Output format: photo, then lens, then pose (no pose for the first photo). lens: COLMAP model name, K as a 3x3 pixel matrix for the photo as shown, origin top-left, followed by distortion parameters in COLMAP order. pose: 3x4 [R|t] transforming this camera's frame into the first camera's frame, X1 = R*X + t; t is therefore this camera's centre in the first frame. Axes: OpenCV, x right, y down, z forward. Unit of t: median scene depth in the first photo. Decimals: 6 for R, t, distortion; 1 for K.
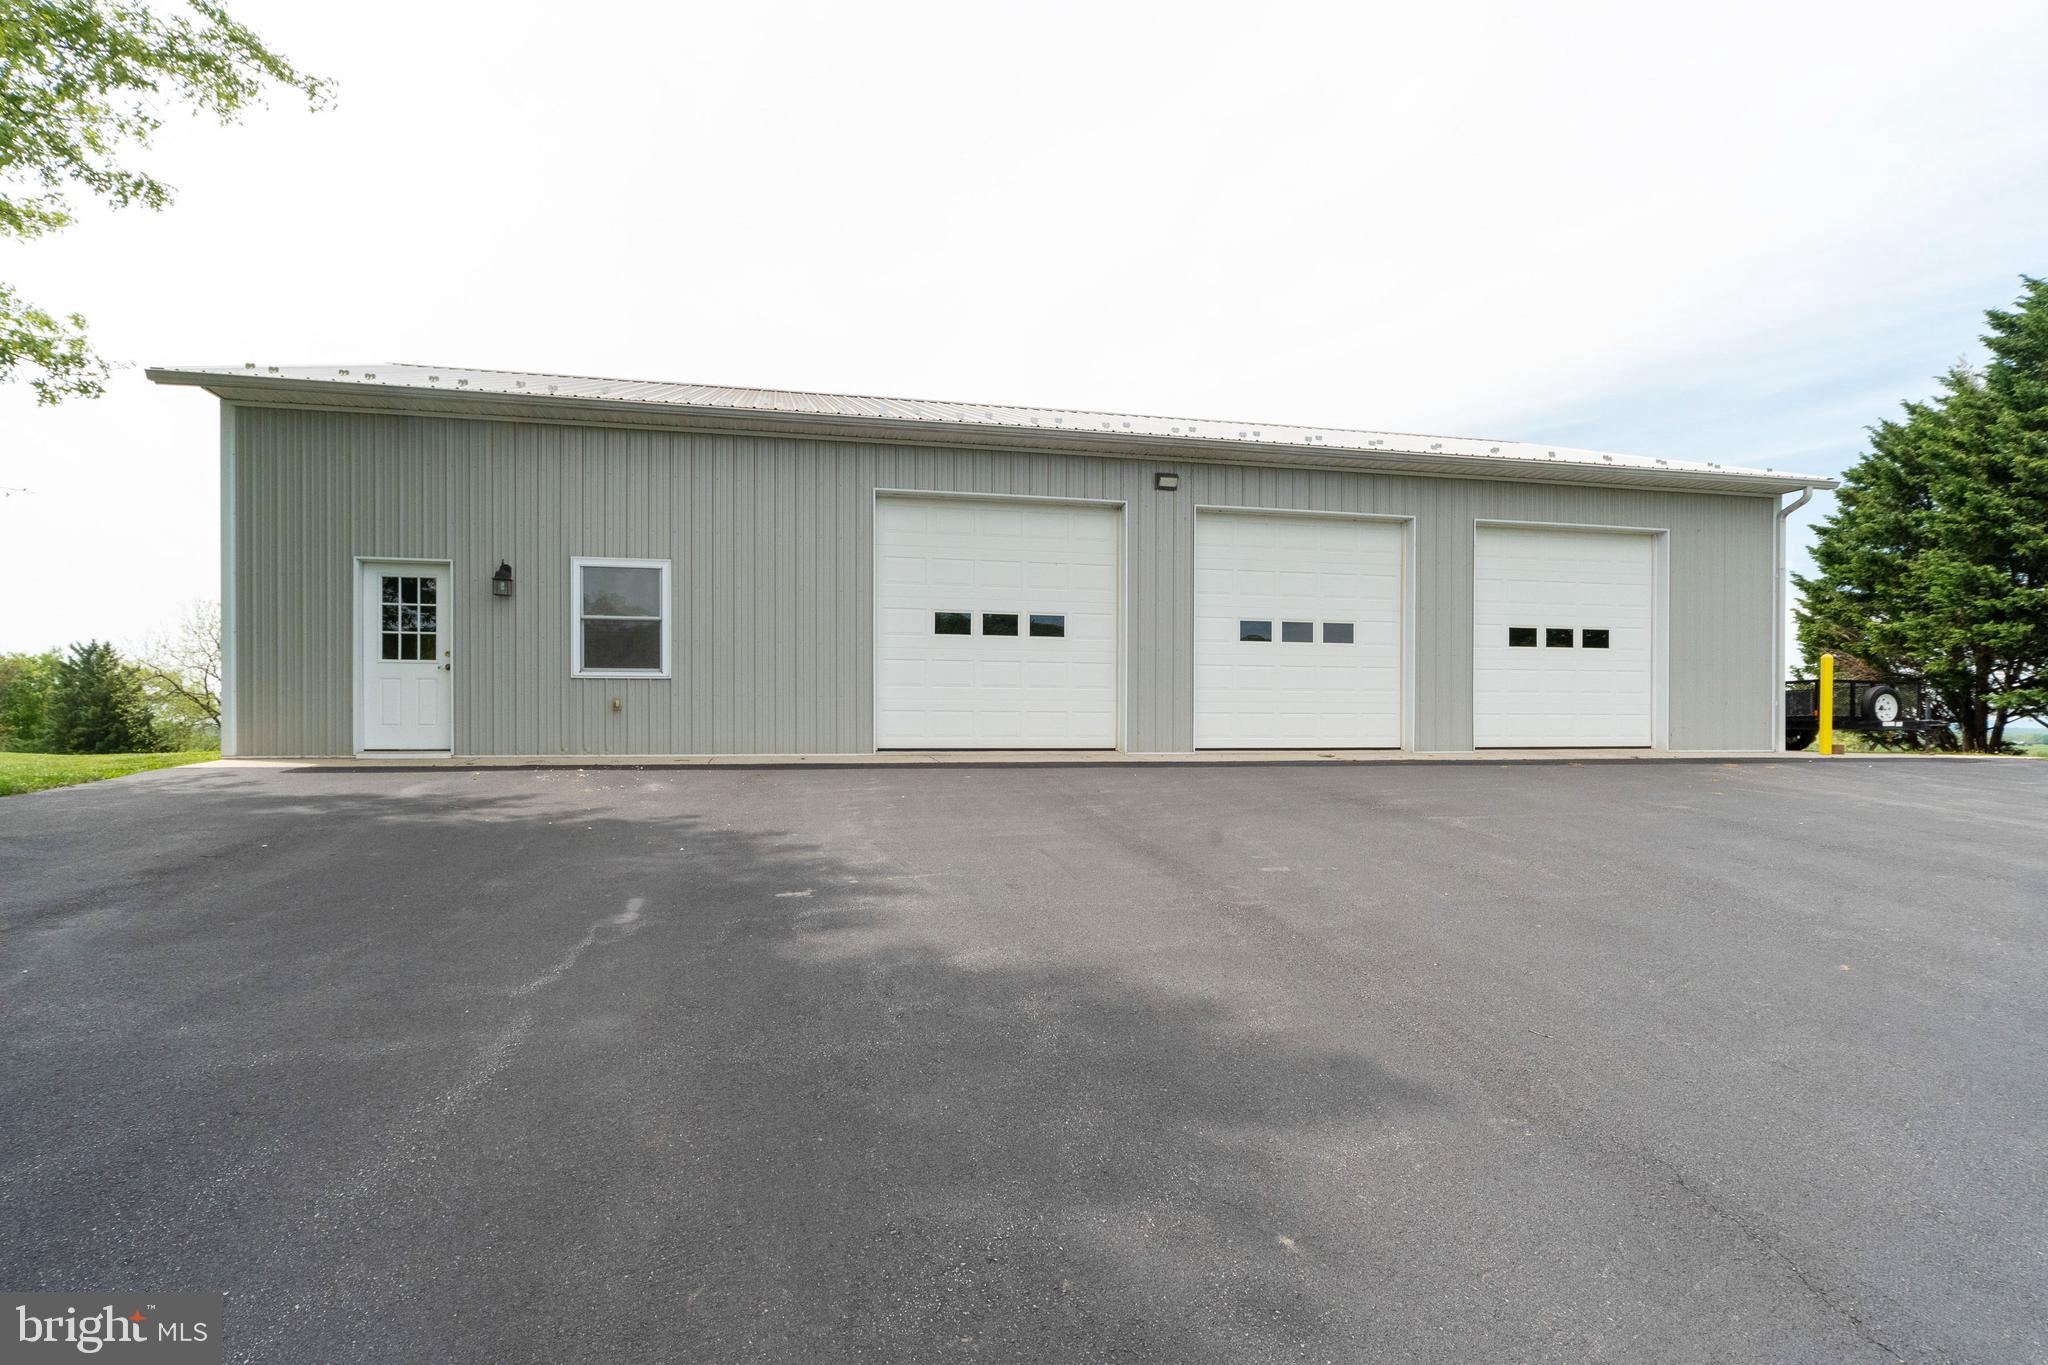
lens RADIAL K [[1138.4, 0, 1024.0], [0, 1138.4, 682.5], [0, 0, 1]] dist [-0.000280, -0.000469]
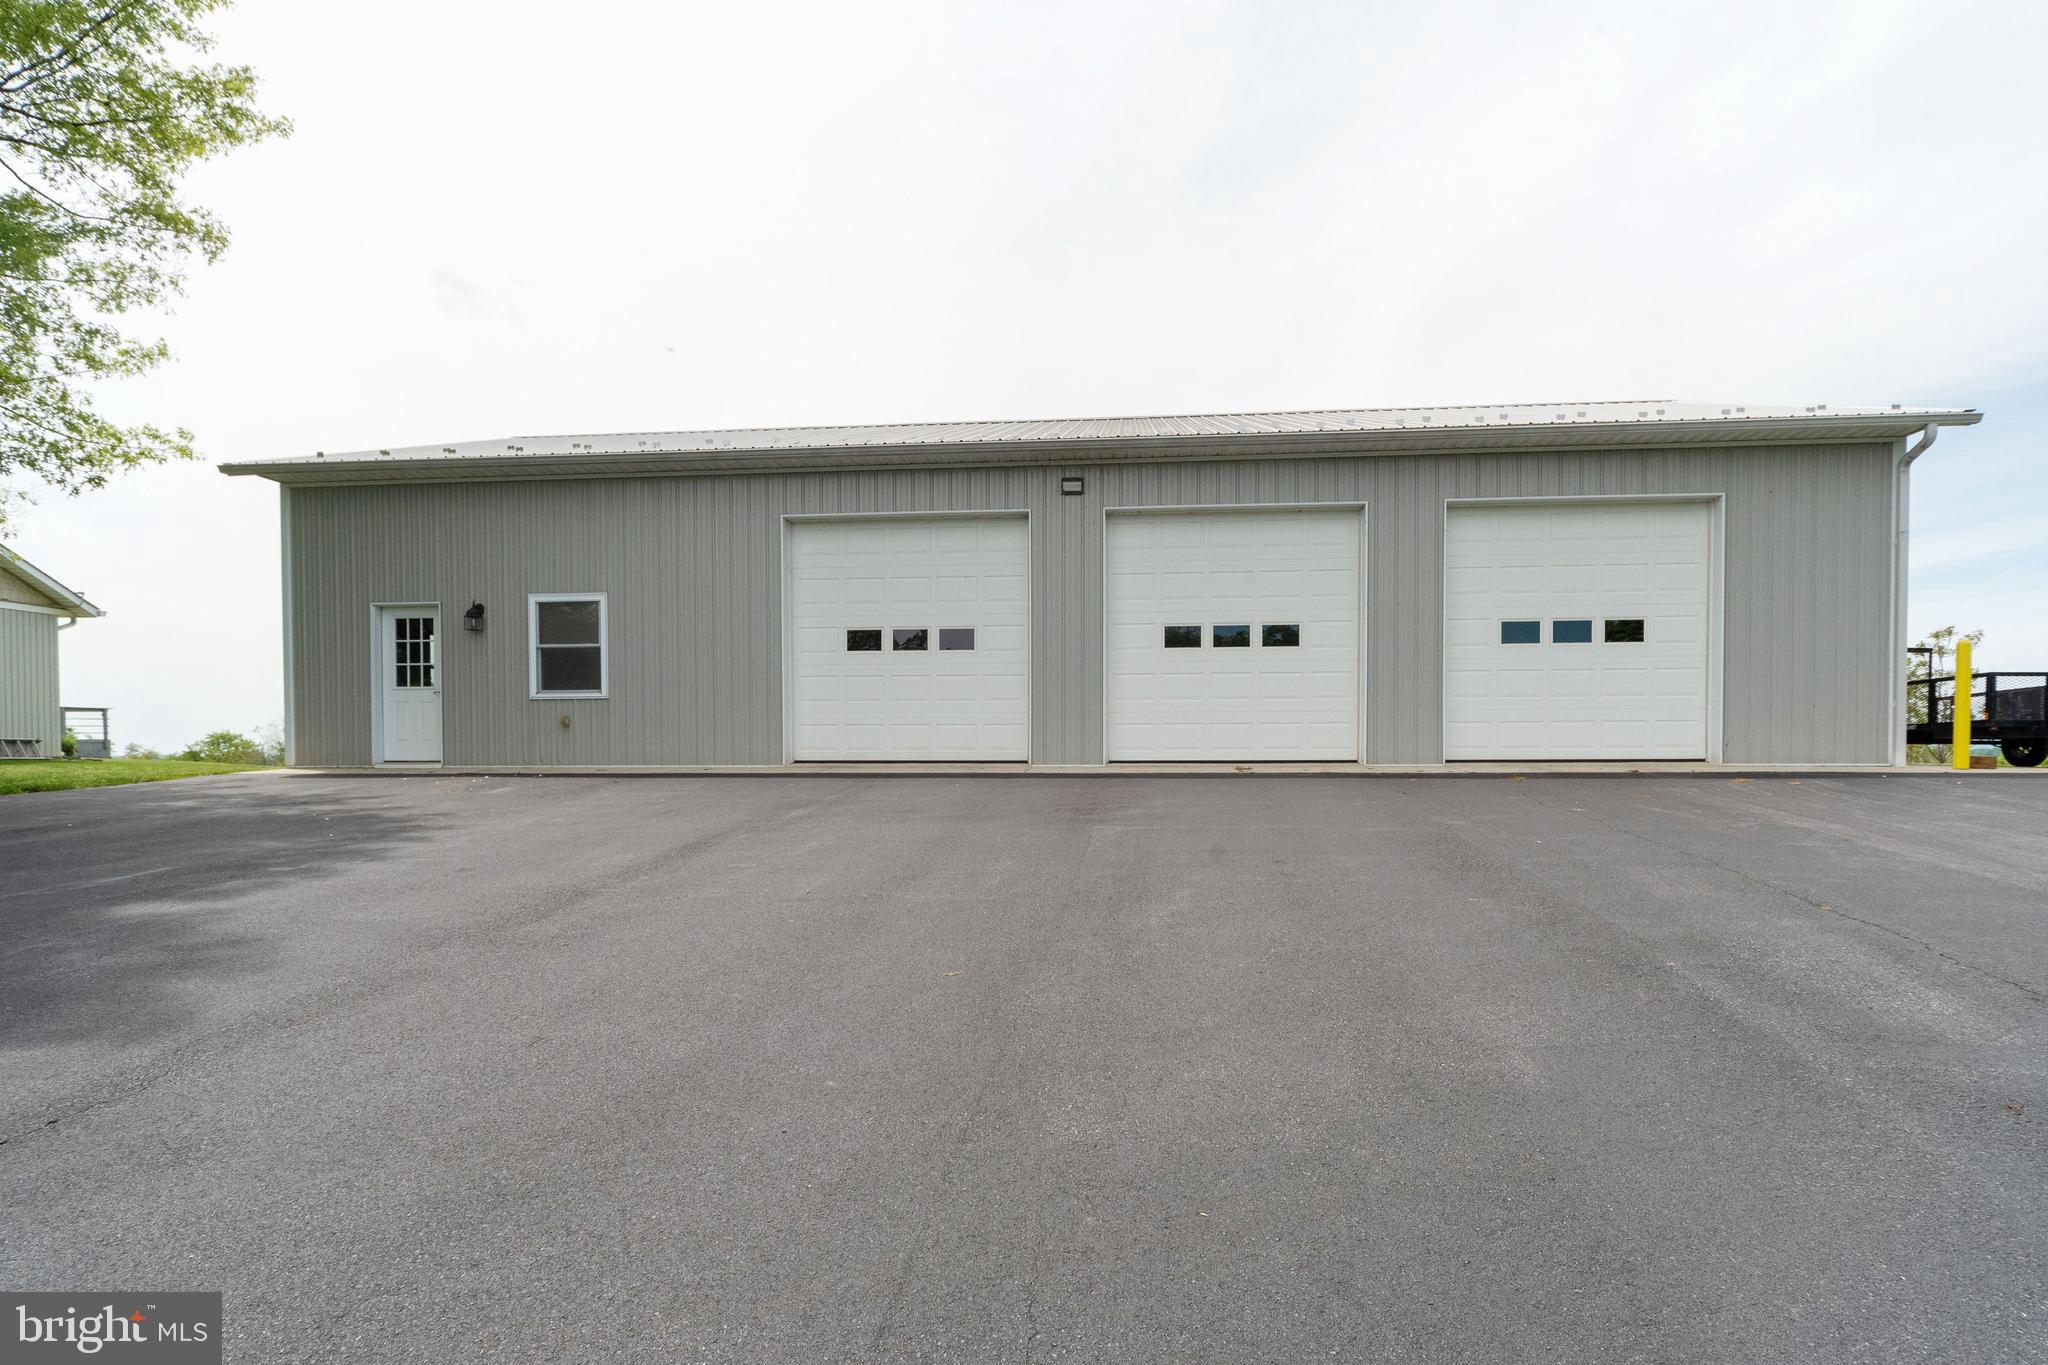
lens RADIAL K [[1100.4, 0, 1023.8], [0, 1100.4, 727.2], [0, 0, 1]] dist [-0.002340, -0.000393]
pose [[0.944030, -0.009051, -0.329737, 0.394338], [0.018421, 0.999510, 0.025304, 0.004658], [0.329346, -0.029961, 0.943734, 0.094346]]
